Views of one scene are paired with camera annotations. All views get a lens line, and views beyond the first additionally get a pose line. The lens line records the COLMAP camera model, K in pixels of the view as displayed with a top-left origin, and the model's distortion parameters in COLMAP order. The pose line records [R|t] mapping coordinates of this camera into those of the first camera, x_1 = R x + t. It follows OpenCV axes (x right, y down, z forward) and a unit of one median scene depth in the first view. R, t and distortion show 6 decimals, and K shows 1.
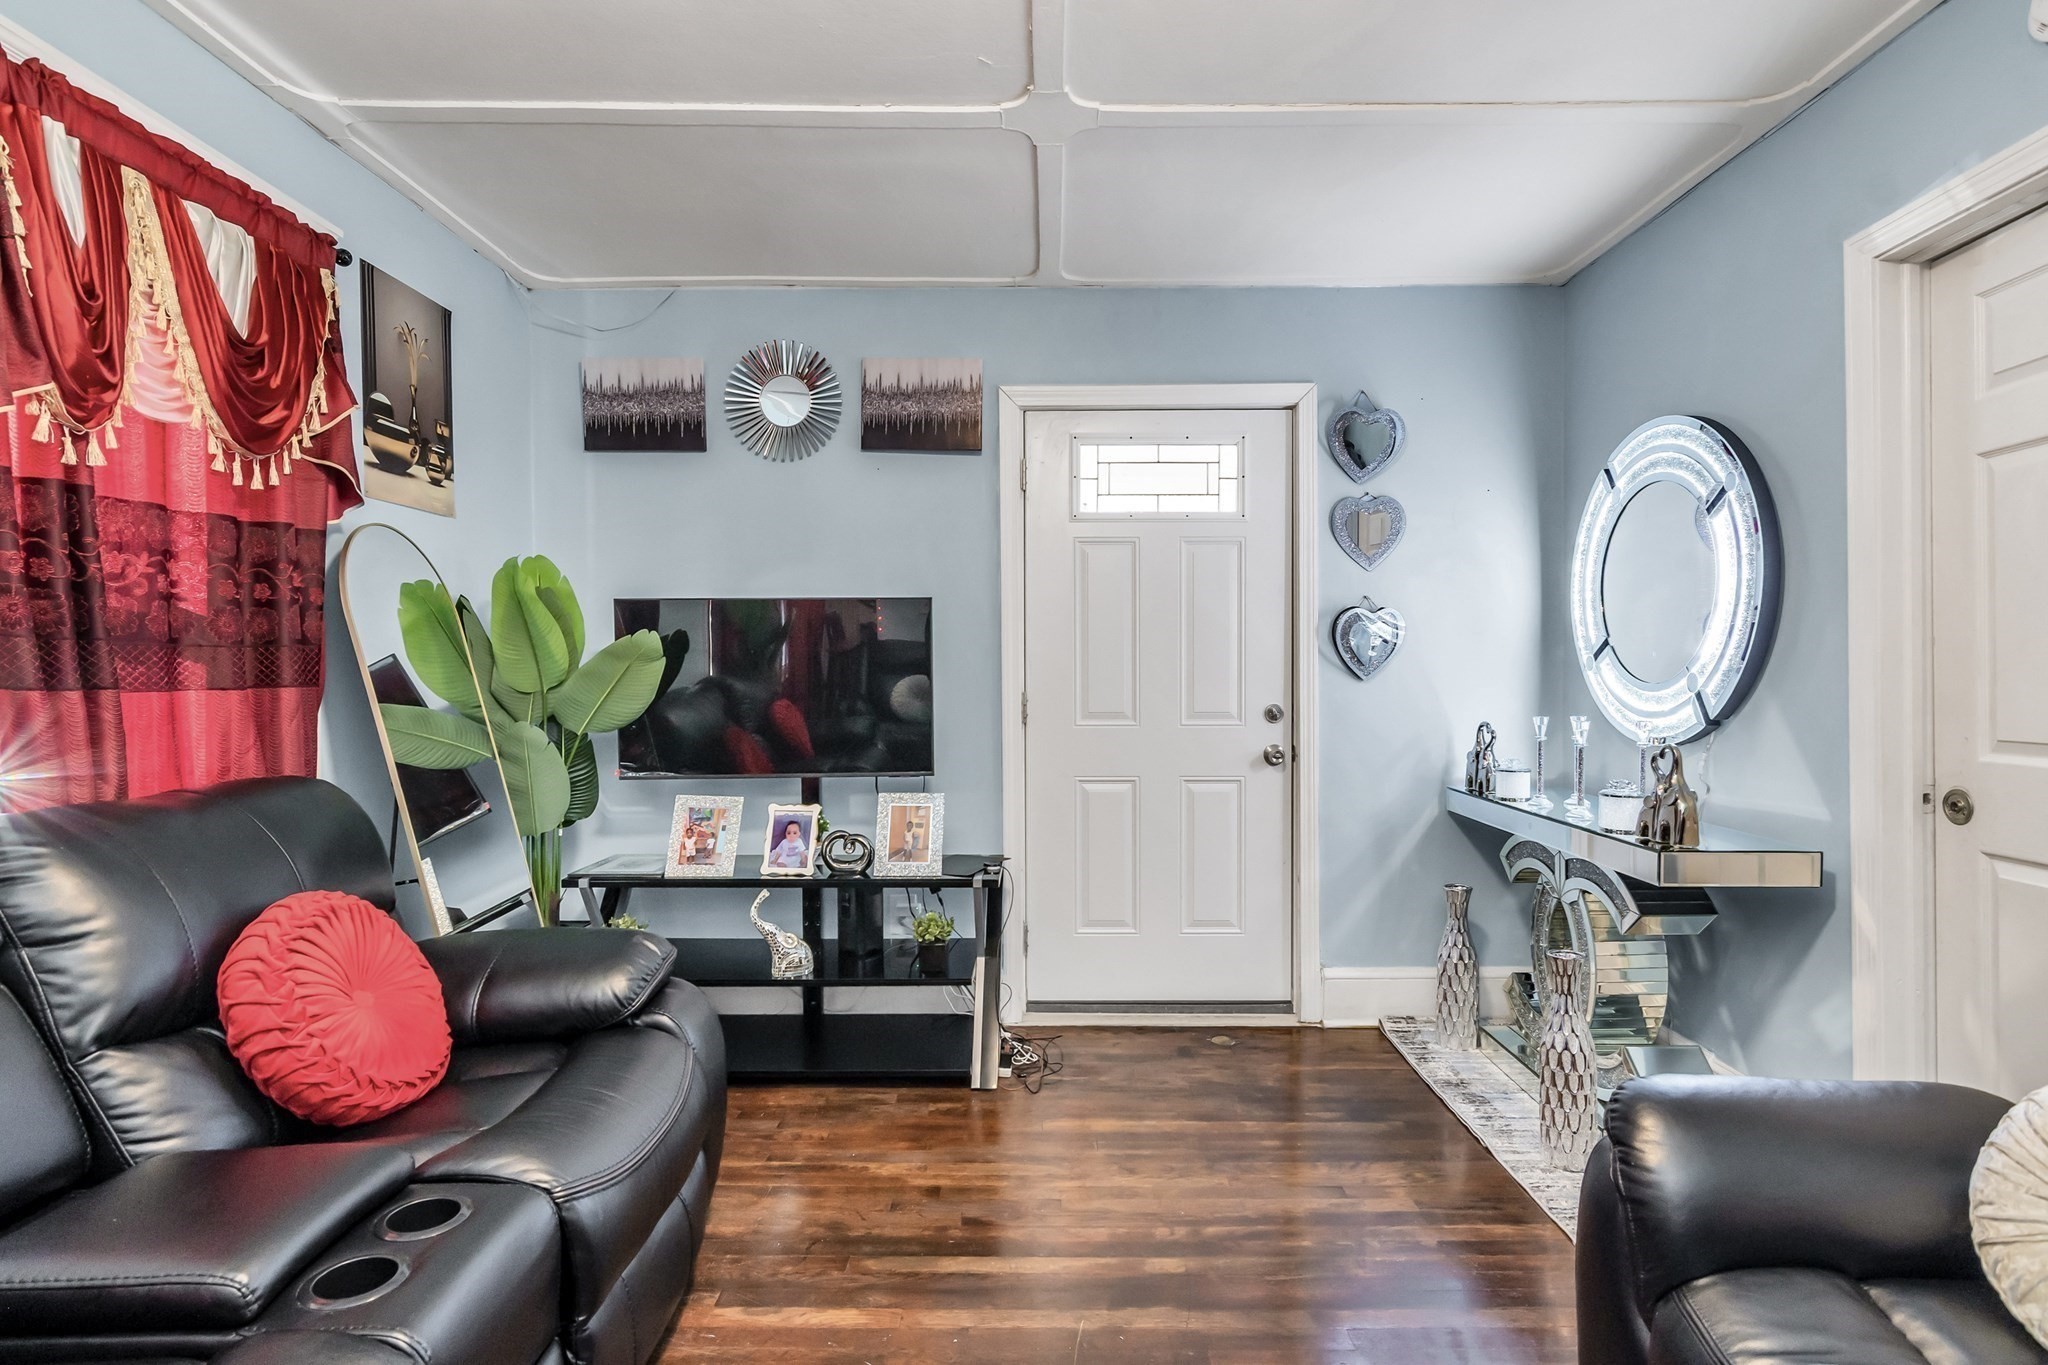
lens RADIAL K [[1047.2, 0, 1028.6], [0, 1047.2, 688.5], [0, 0, 1]] dist [0.000558, 0.000260]
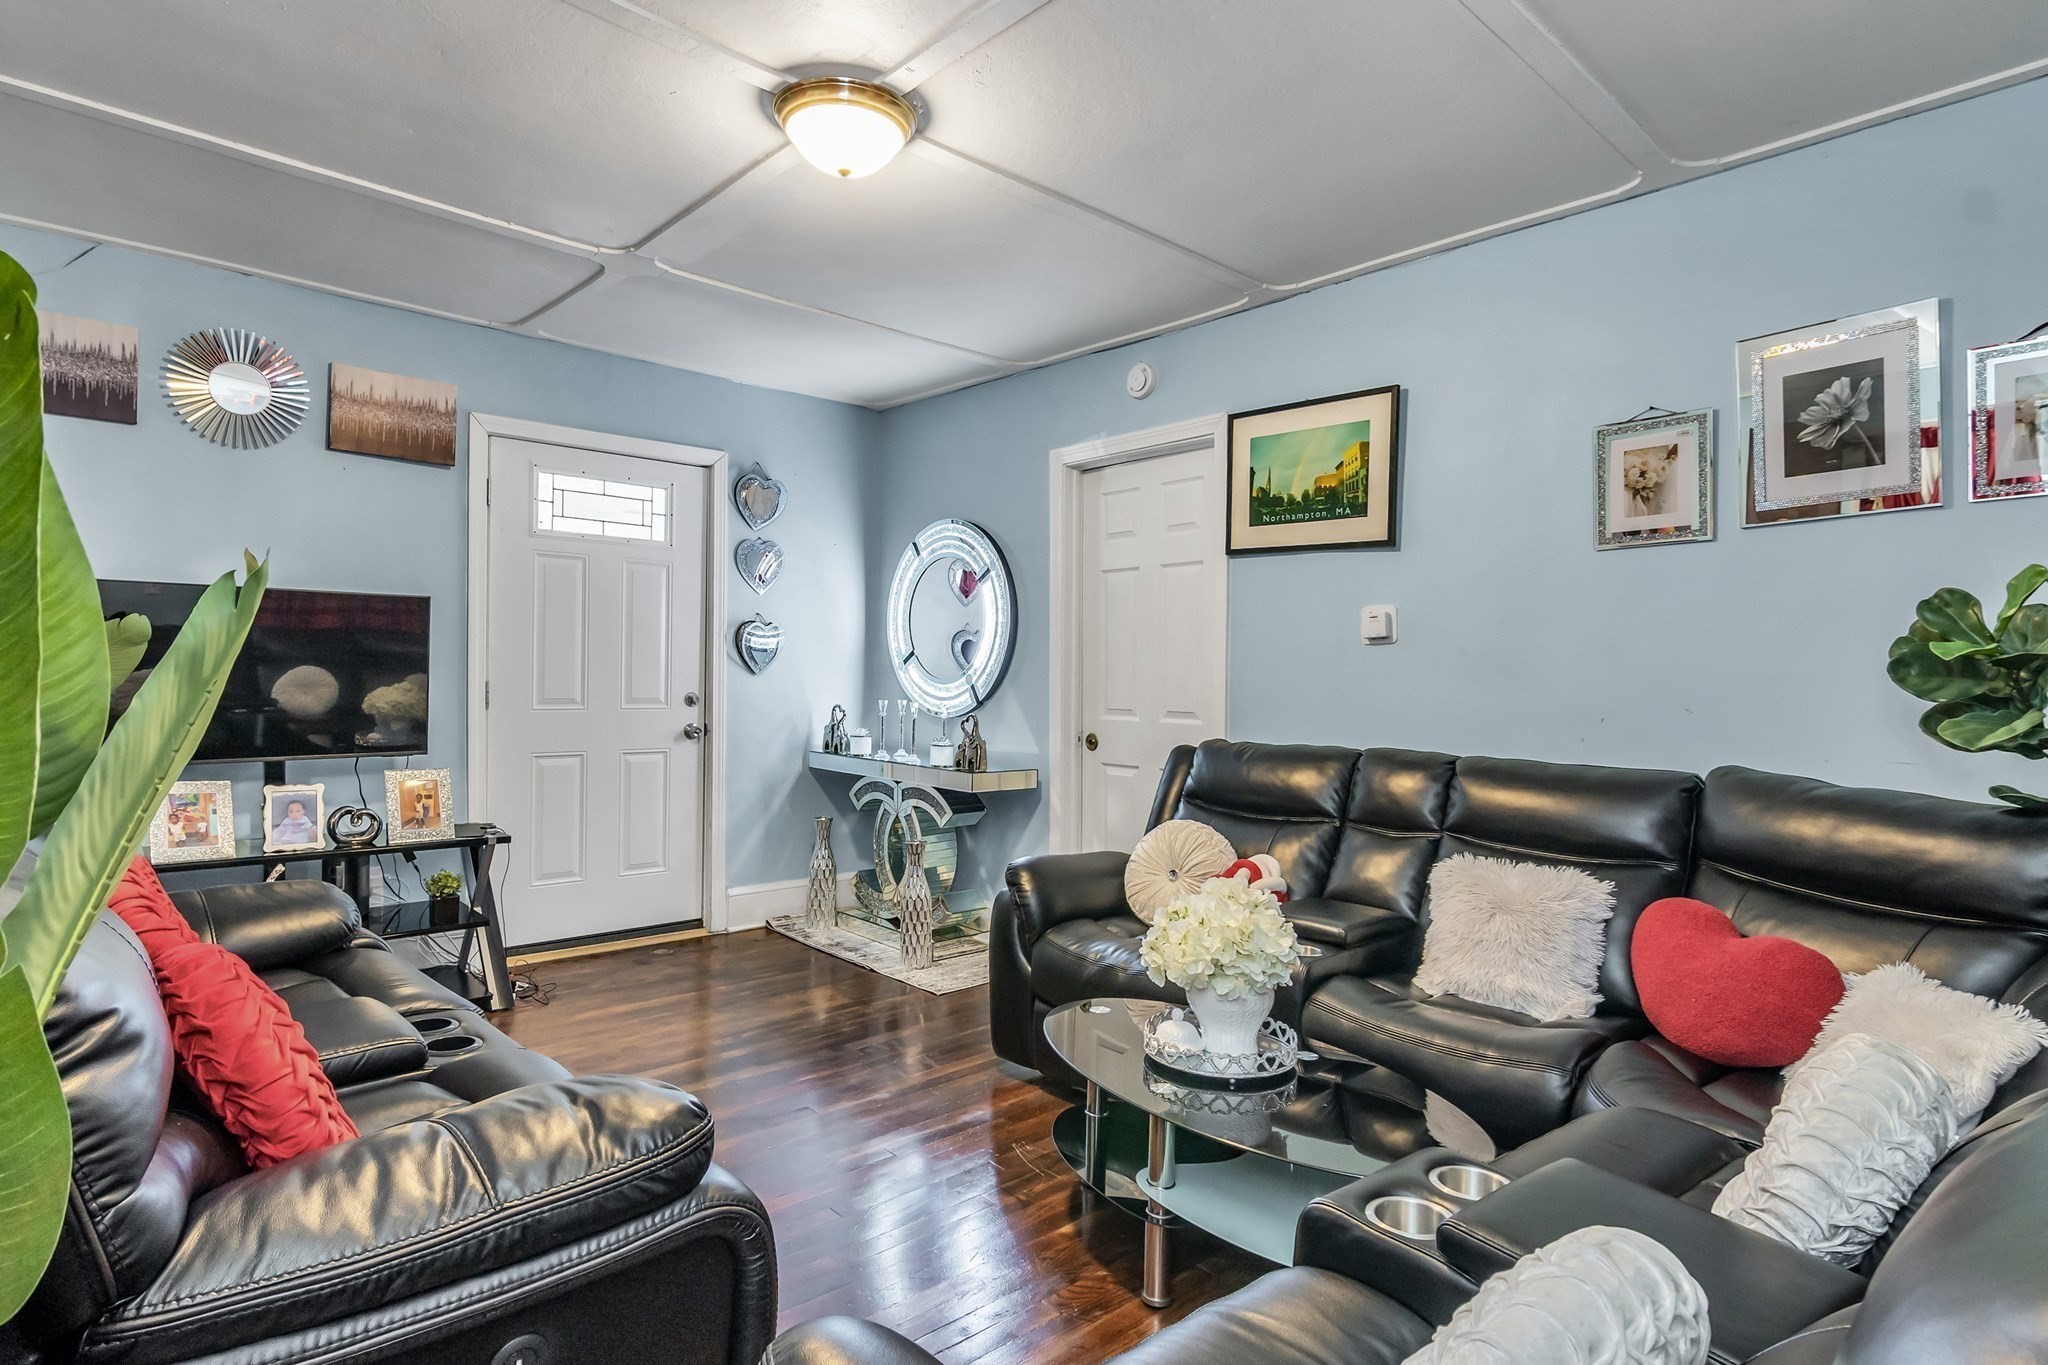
lens RADIAL K [[1047.2, 0, 1028.6], [0, 1047.2, 688.5], [0, 0, 1]] dist [0.000558, 0.000260]
pose [[0.736238, 0.005328, 0.676702, -0.371951], [-0.010009, 0.999945, 0.003016, 0.002406], [-0.676649, -0.008993, 0.736251, -0.265949]]
